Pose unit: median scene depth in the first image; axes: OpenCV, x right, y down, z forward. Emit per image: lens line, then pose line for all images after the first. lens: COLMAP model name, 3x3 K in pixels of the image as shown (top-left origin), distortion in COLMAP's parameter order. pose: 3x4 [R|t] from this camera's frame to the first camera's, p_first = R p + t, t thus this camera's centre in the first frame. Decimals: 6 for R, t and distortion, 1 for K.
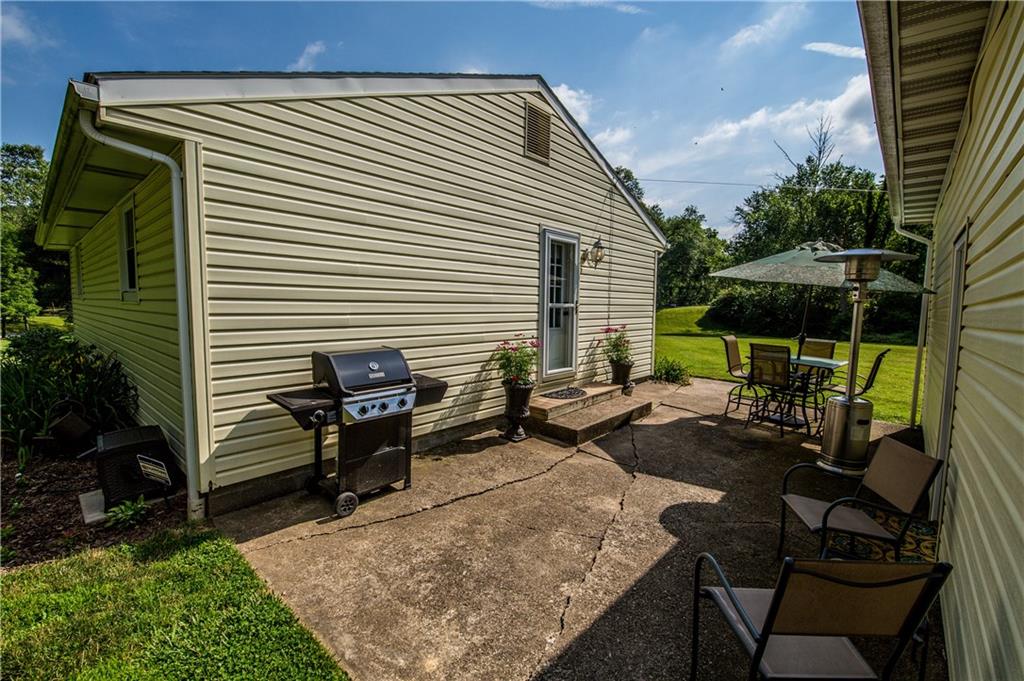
lens RADIAL K [[442.7, 0, 522.0], [0, 442.7, 344.4], [0, 0, 1]] dist [-0.003282, -0.000447]
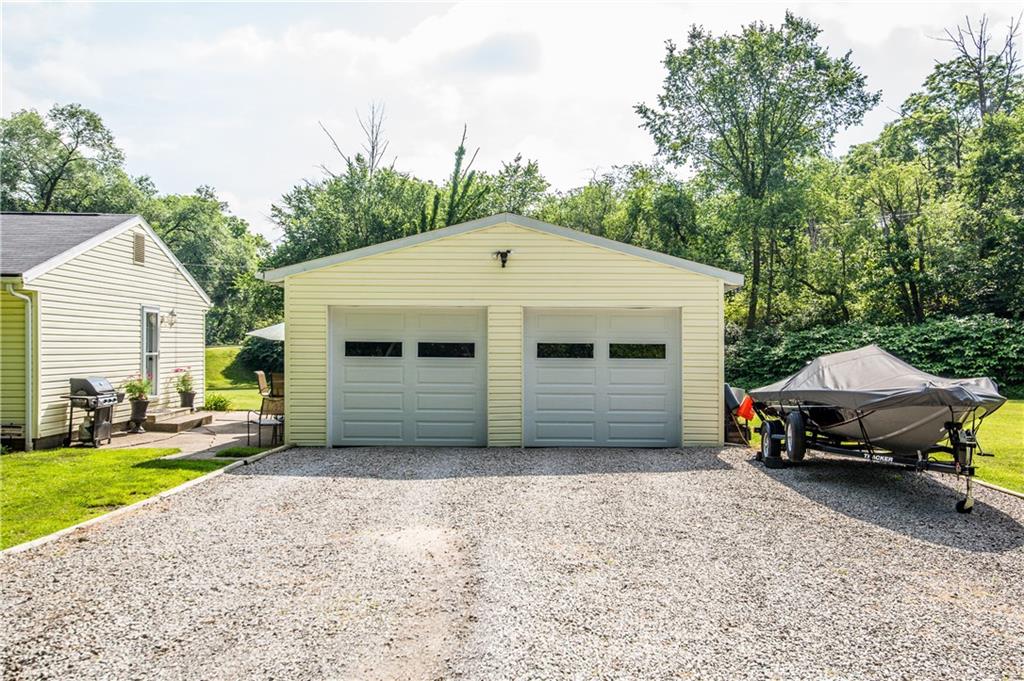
lens RADIAL K [[842.8, 0, 517.9], [0, 842.8, 343.3], [0, 0, 1]] dist [0.039205, 0.011091]
pose [[0.753819, -0.005088, 0.657063, -0.767278], [0.062565, 0.995982, -0.064066, 0.123189], [-0.654097, 0.089404, 0.751109, -1.760110]]
